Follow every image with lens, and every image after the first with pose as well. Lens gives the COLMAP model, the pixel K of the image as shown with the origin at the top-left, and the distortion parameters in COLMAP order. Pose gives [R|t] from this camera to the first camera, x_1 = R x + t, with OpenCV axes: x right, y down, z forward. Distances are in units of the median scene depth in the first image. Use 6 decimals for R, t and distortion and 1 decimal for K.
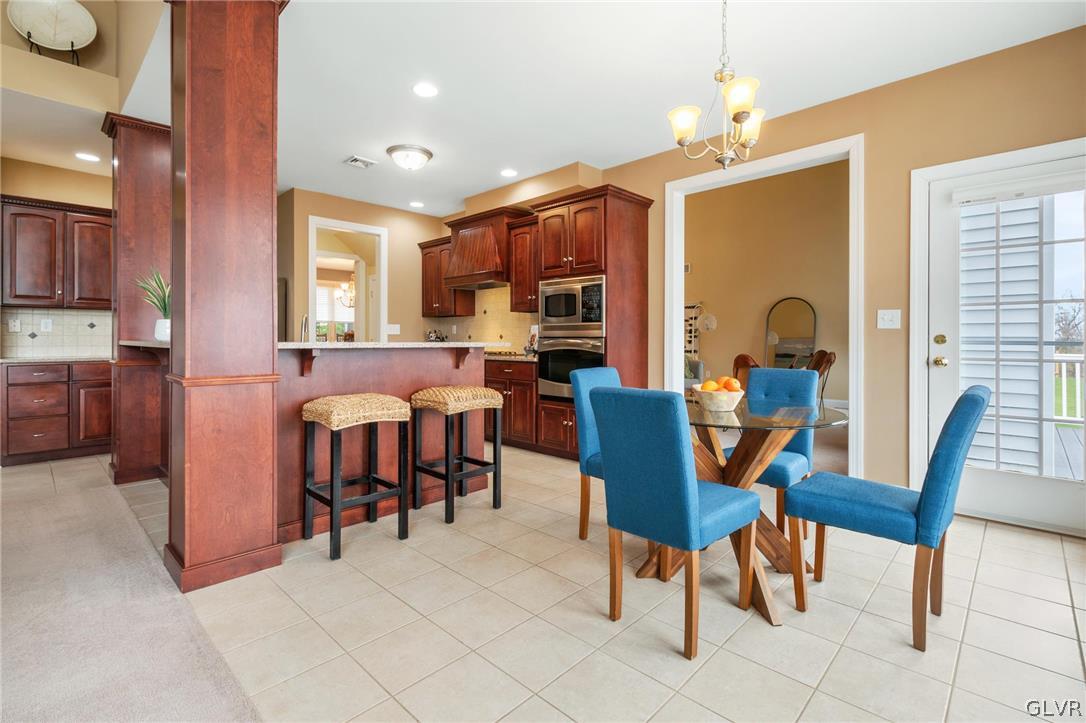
lens RADIAL K [[491.7, 0, 558.6], [0, 491.7, 340.3], [0, 0, 1]] dist [0.001927, -0.000241]
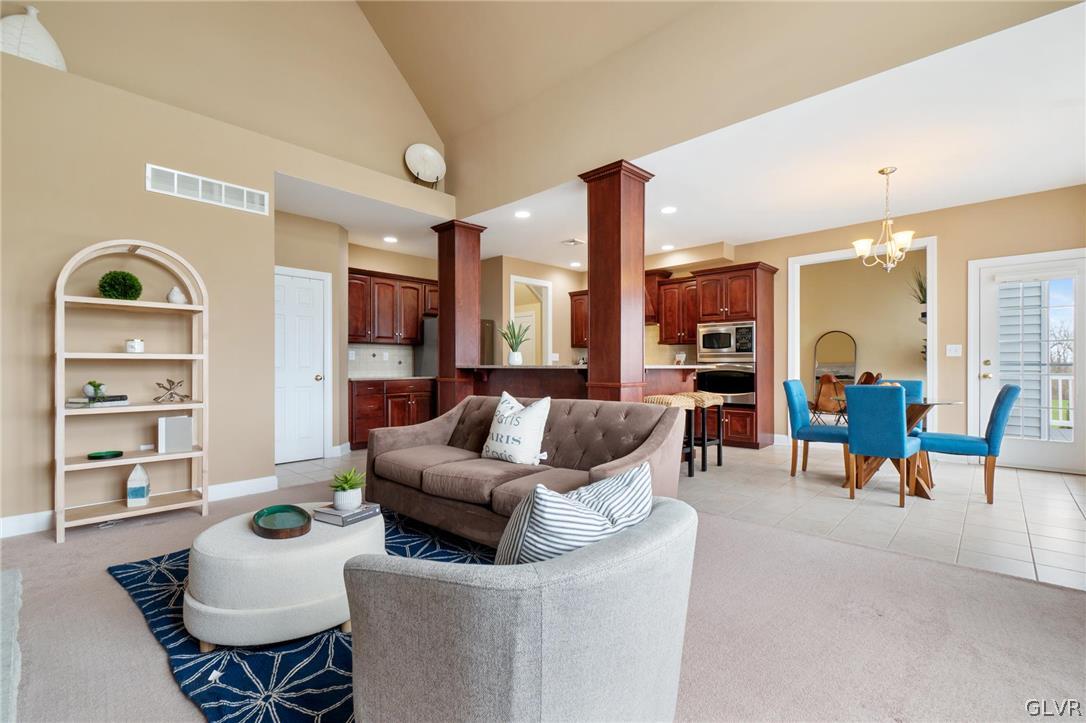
lens RADIAL K [[491.7, 0, 542.2], [0, 491.7, 367.9], [0, 0, 1]] dist [0.001927, -0.000241]
pose [[0.999960, -0.004140, 0.007891, -0.552624], [0.004111, 0.999985, 0.003755, 0.002619], [-0.007906, -0.003723, 0.999962, -0.487900]]
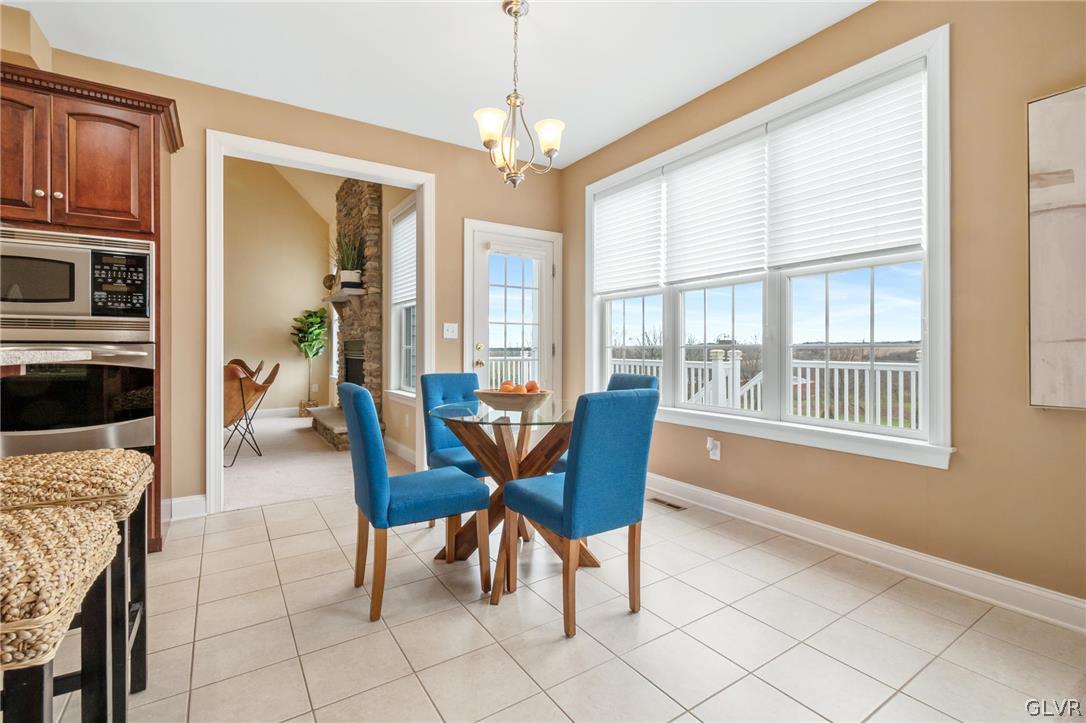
lens RADIAL K [[491.7, 0, 541.5], [0, 491.7, 347.2], [0, 0, 1]] dist [0.001927, -0.000241]
pose [[0.241126, 0.002674, 0.970490, -0.375548], [0.002396, 0.999992, -0.003350, 0.002893], [-0.970491, 0.003133, 0.241118, 0.367192]]
